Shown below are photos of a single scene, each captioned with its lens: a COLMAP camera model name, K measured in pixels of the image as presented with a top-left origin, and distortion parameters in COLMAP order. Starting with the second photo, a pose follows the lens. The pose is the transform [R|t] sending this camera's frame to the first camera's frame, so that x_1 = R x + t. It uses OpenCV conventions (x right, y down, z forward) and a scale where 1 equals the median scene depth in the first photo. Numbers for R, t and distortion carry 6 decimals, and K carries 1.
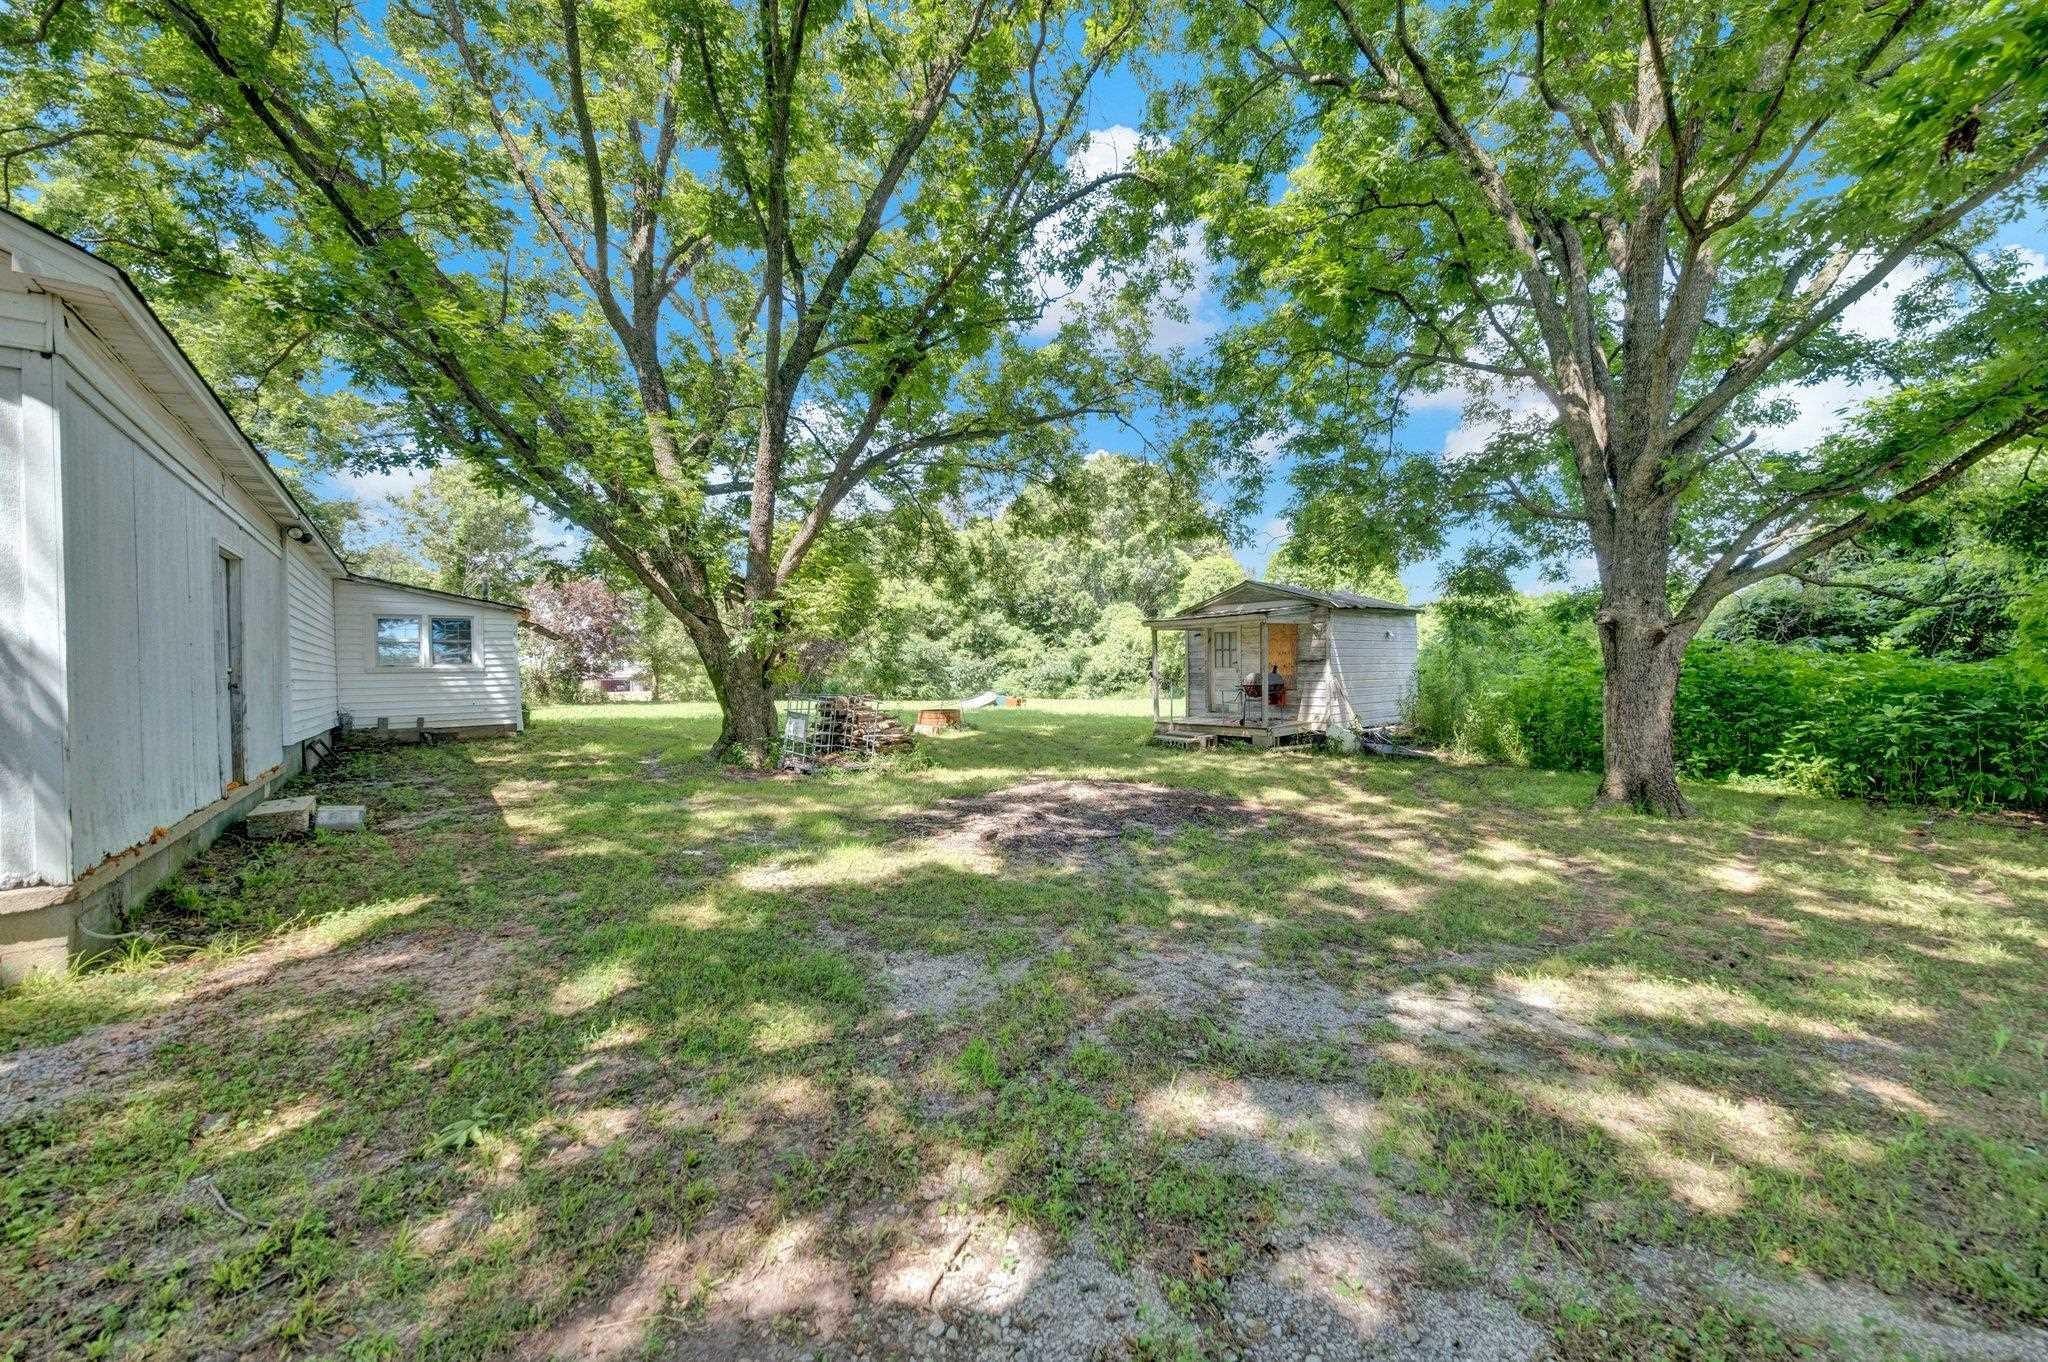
lens RADIAL K [[749.5, 0, 1024.0], [0, 749.5, 681.0], [0, 0, 1]] dist [0.009058, -0.000054]
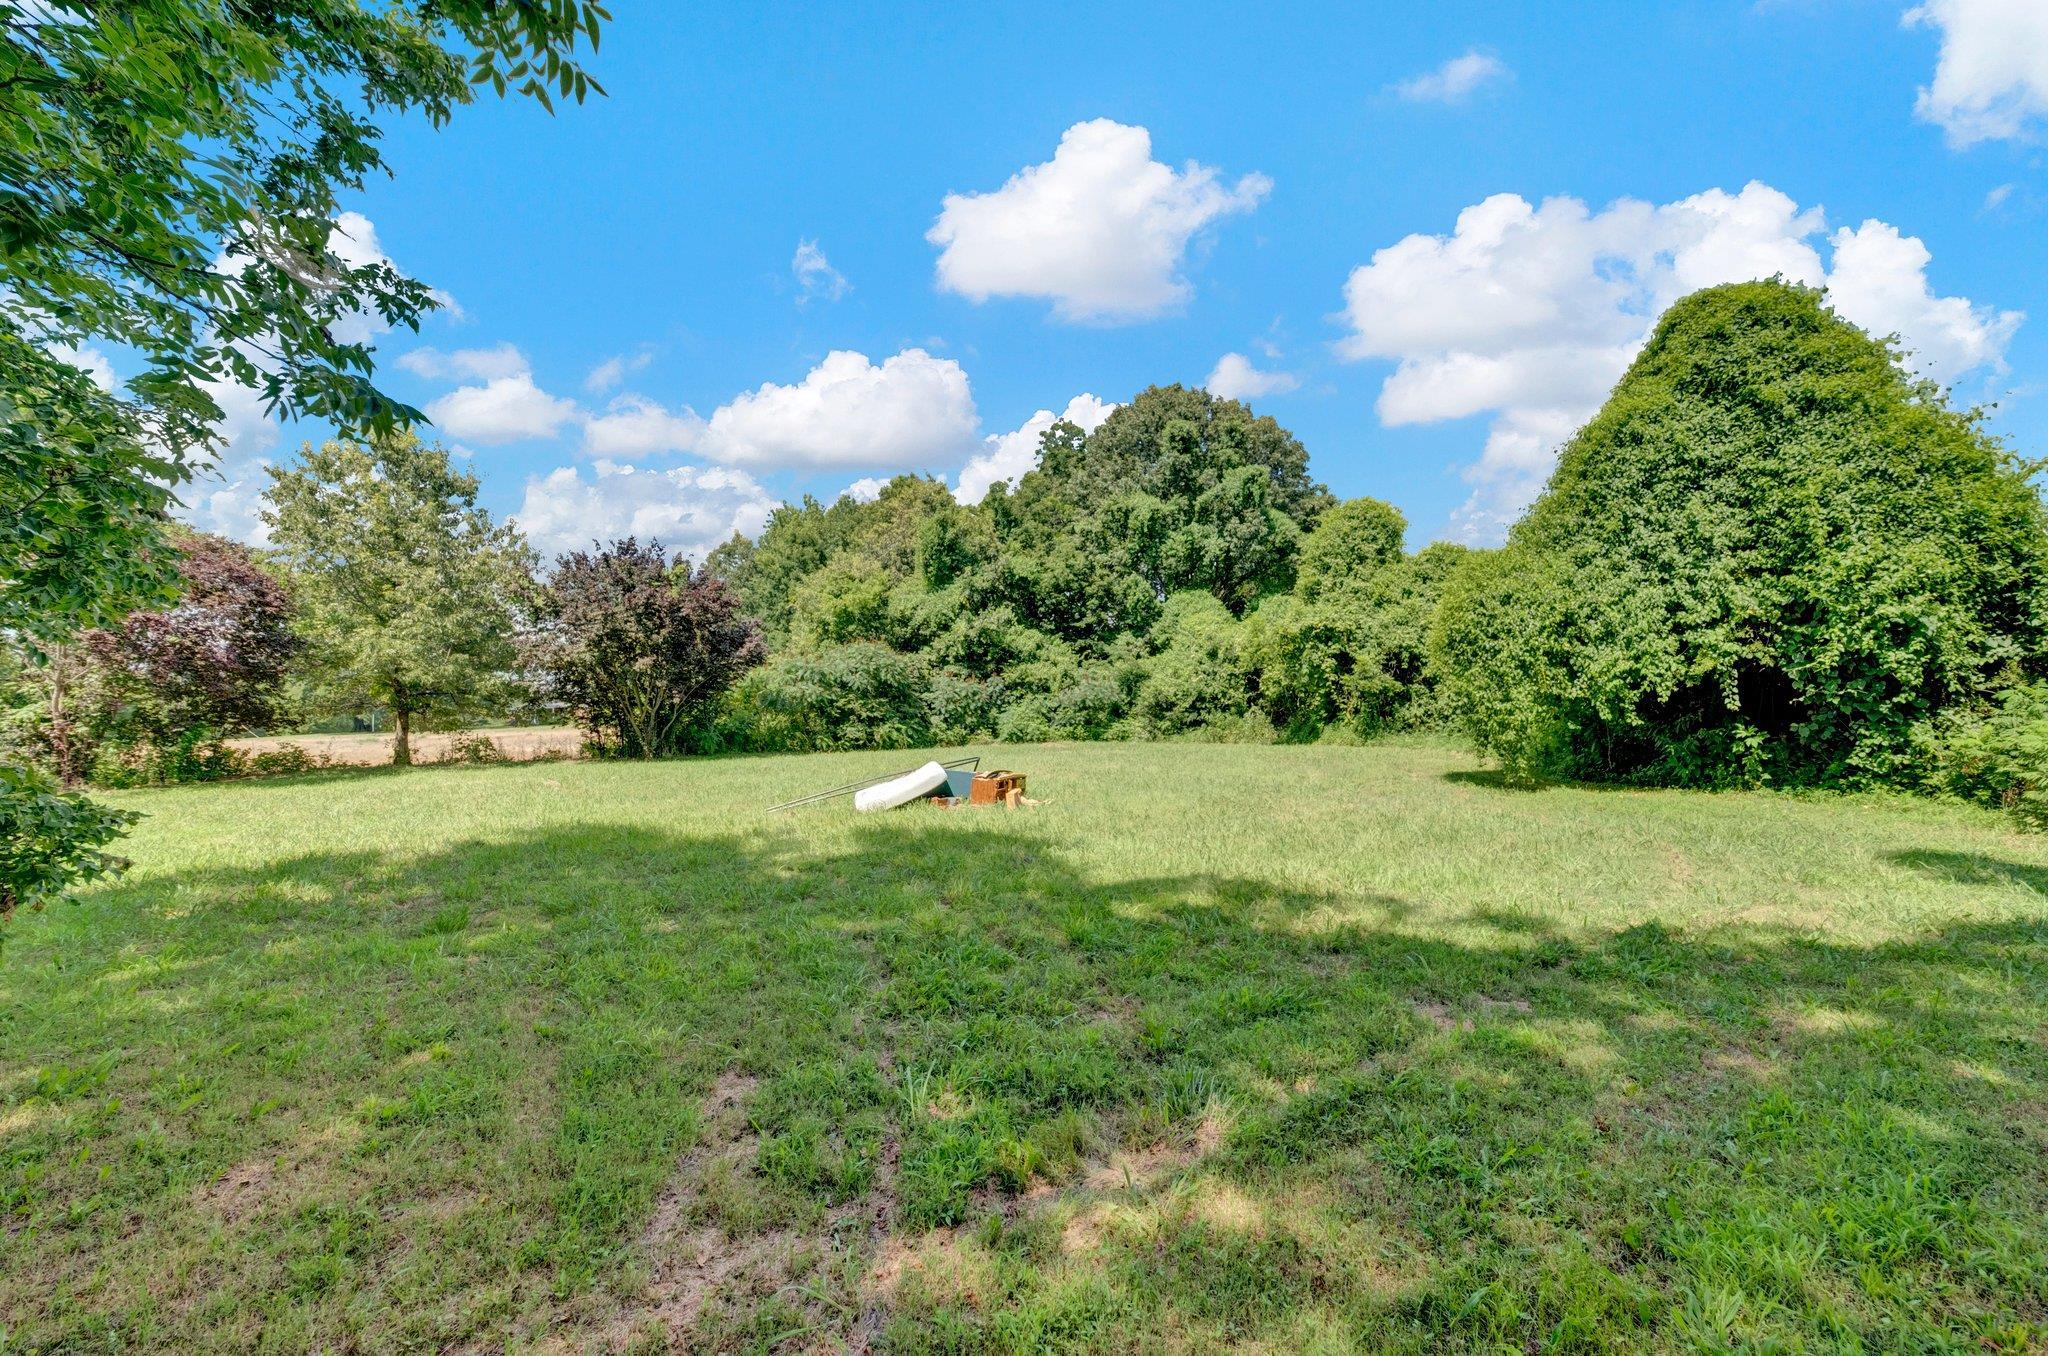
lens RADIAL K [[750.4, 0, 1027.2], [0, 750.4, 670.8], [0, 0, 1]] dist [0.012460, -0.006841]
pose [[0.998730, -0.019338, -0.046523, 0.014639], [0.017483, 0.999049, -0.039952, -0.010460], [0.047251, 0.039088, 0.998118, 0.358972]]
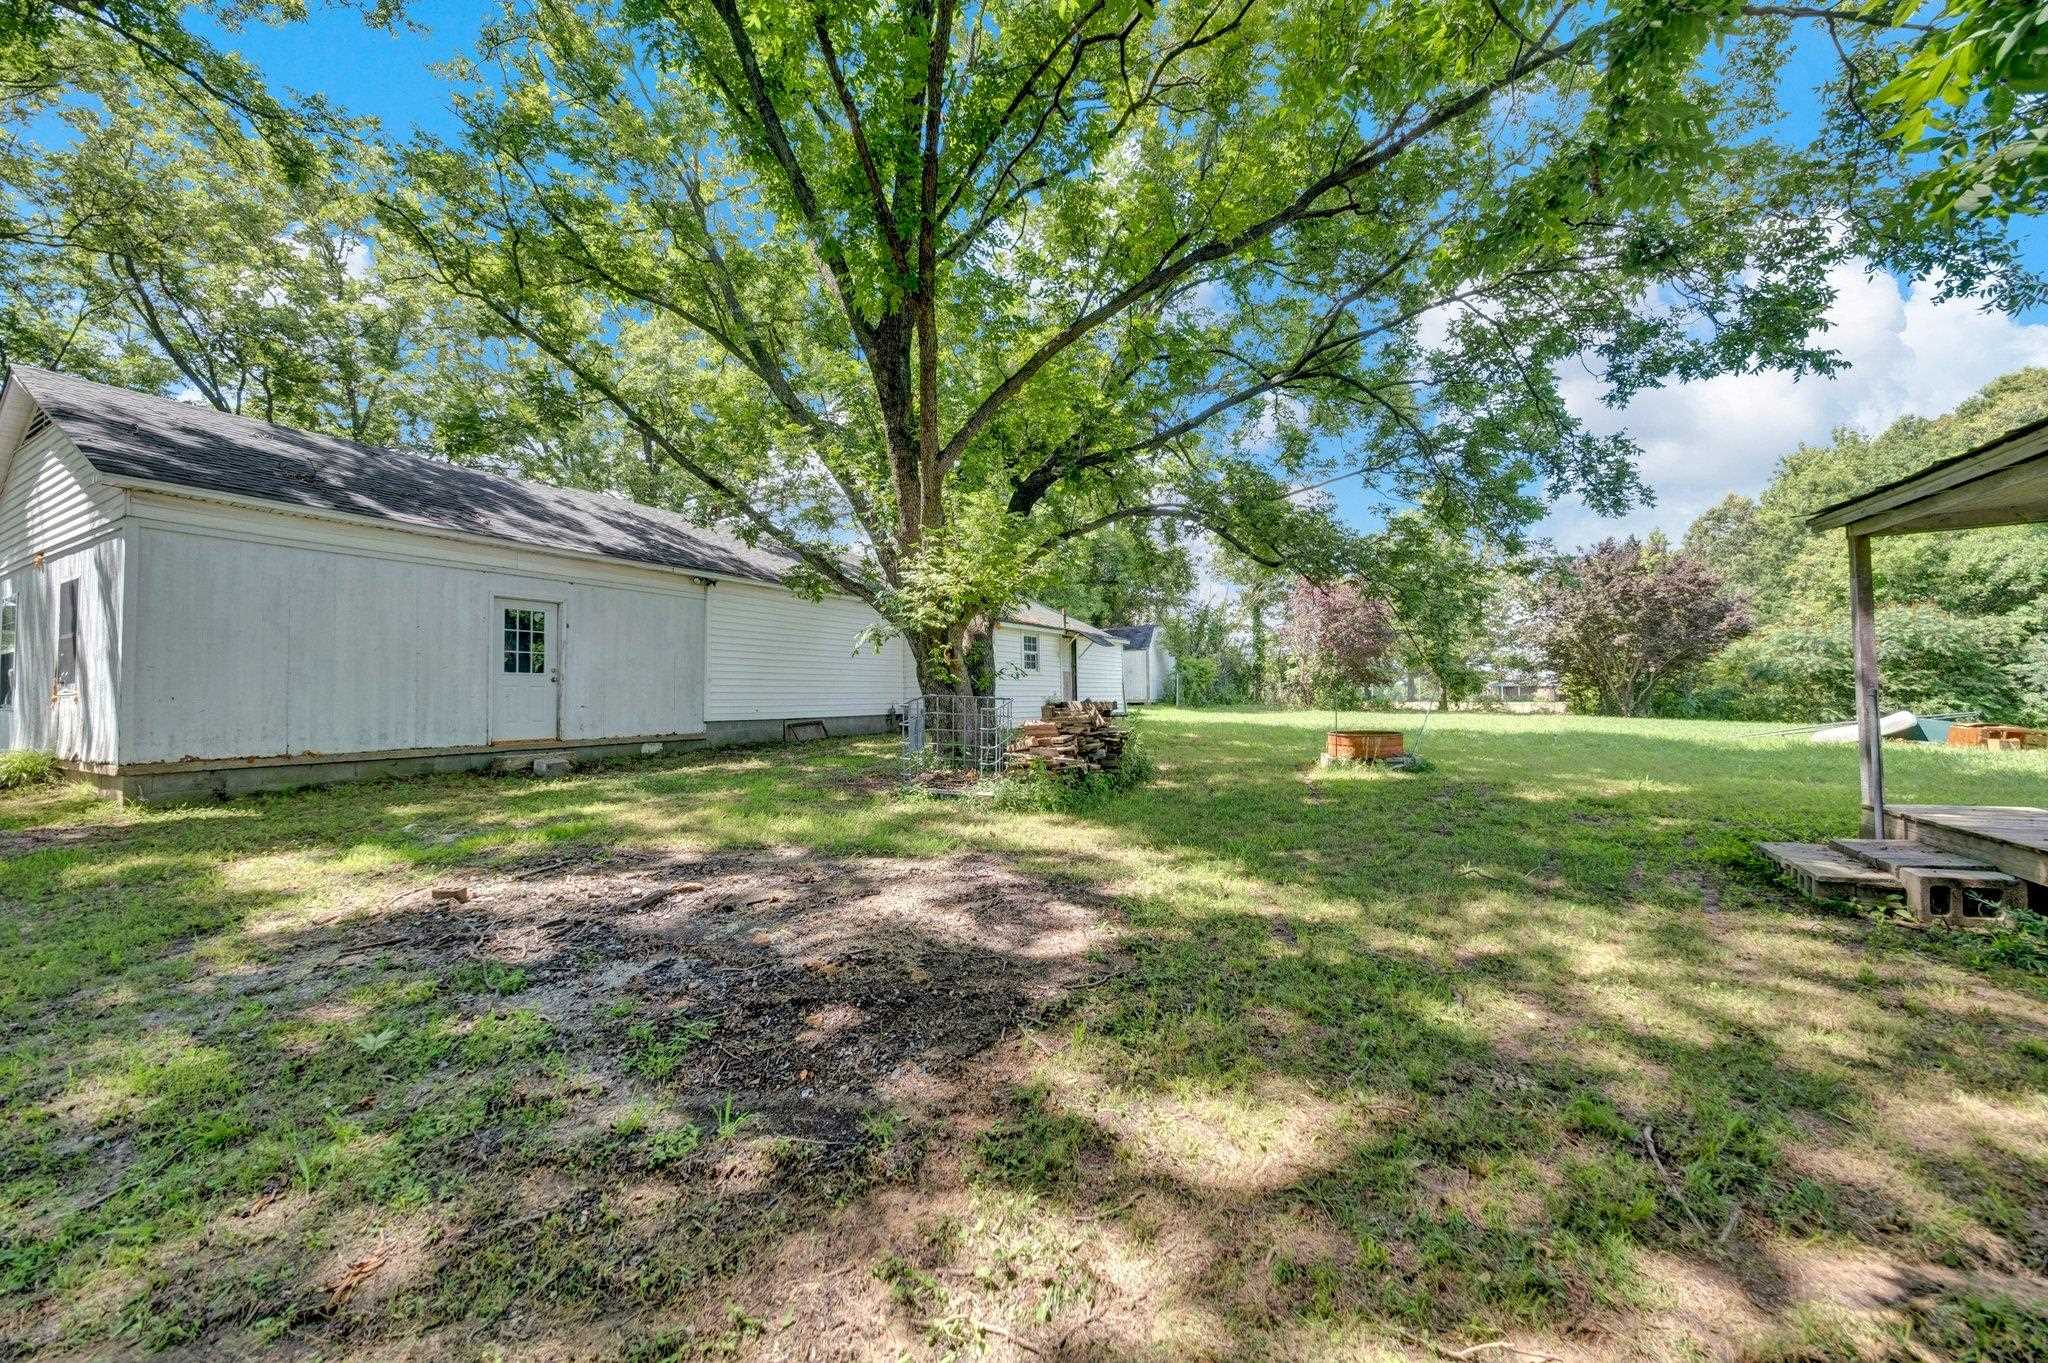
lens RADIAL K [[750.4, 0, 1027.2], [0, 750.4, 674.3], [0, 0, 1]] dist [0.012460, -0.006841]
pose [[0.383327, -0.011661, -0.923539, 0.114136], [-0.007624, 0.999846, -0.015788, 0.001540], [0.923581, 0.013093, 0.383179, 0.172897]]
